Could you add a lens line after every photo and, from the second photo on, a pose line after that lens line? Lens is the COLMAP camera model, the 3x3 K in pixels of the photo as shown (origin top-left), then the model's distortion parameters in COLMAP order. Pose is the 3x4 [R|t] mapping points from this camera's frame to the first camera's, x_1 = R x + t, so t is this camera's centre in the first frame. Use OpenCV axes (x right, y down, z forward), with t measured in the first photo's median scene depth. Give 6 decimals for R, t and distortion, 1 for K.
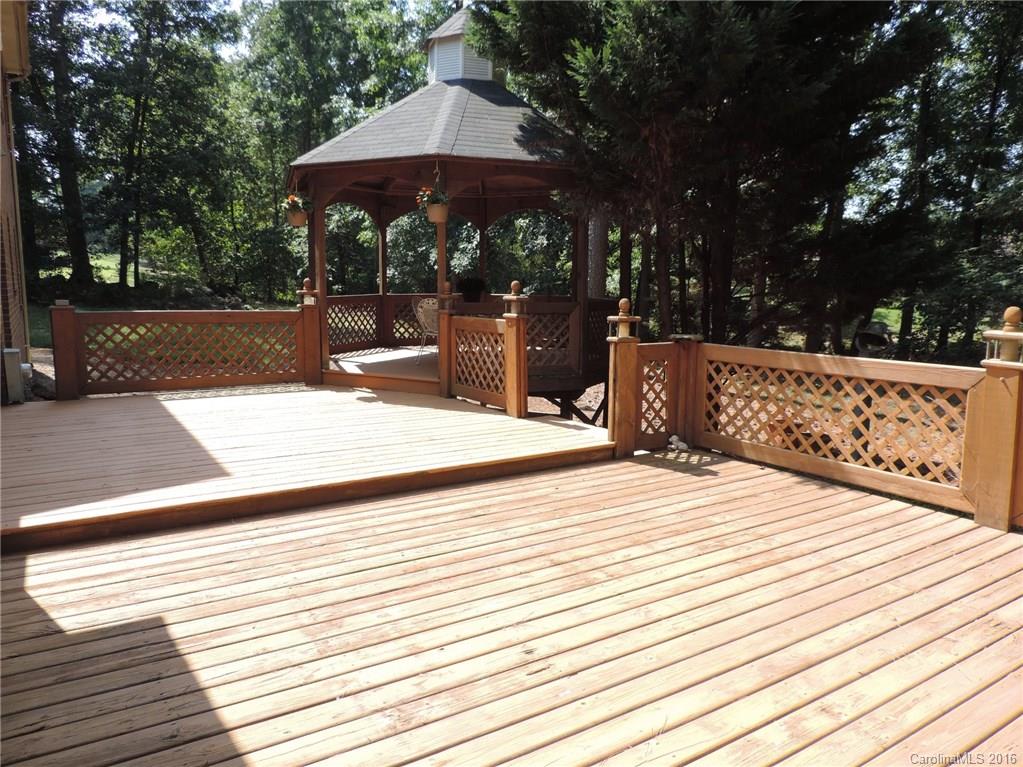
lens RADIAL K [[725.6, 0, 511.5], [0, 725.6, 383.5], [0, 0, 1]] dist [-0.019914, -0.001510]
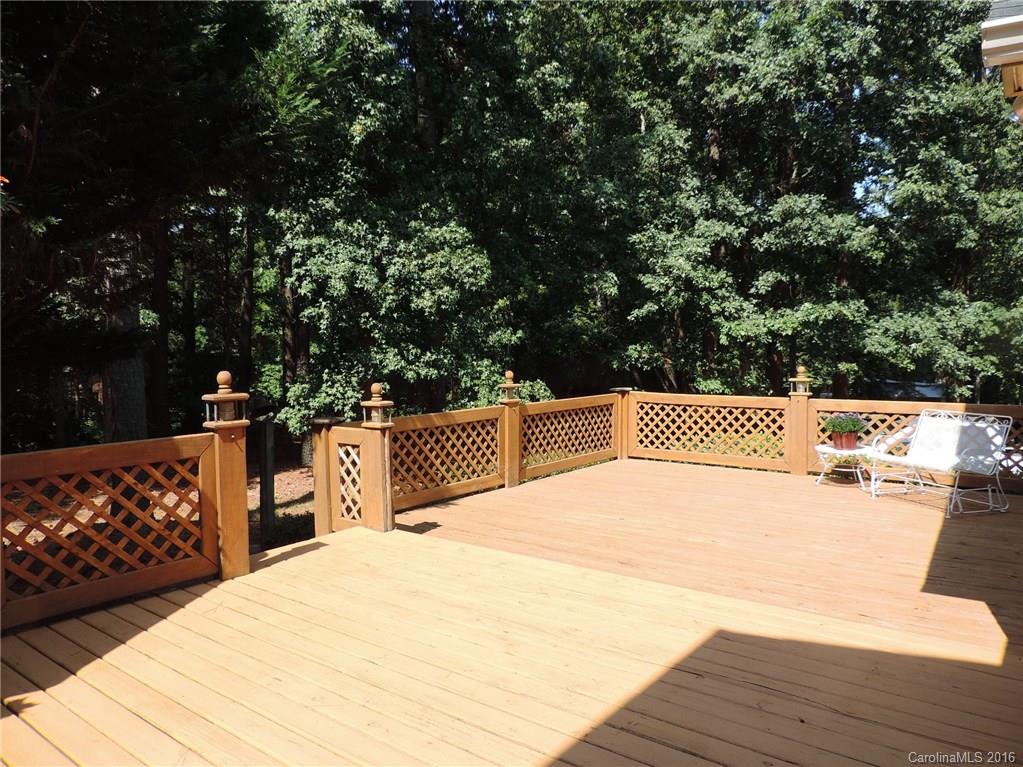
lens RADIAL K [[725.6, 0, 511.5], [0, 725.6, 383.5], [0, 0, 1]] dist [-0.019914, -0.001510]
pose [[-0.326006, -0.051166, 0.943982, -0.923355], [0.132315, 0.986236, 0.099152, -0.212606], [-0.936062, 0.157227, -0.314749, 1.271189]]
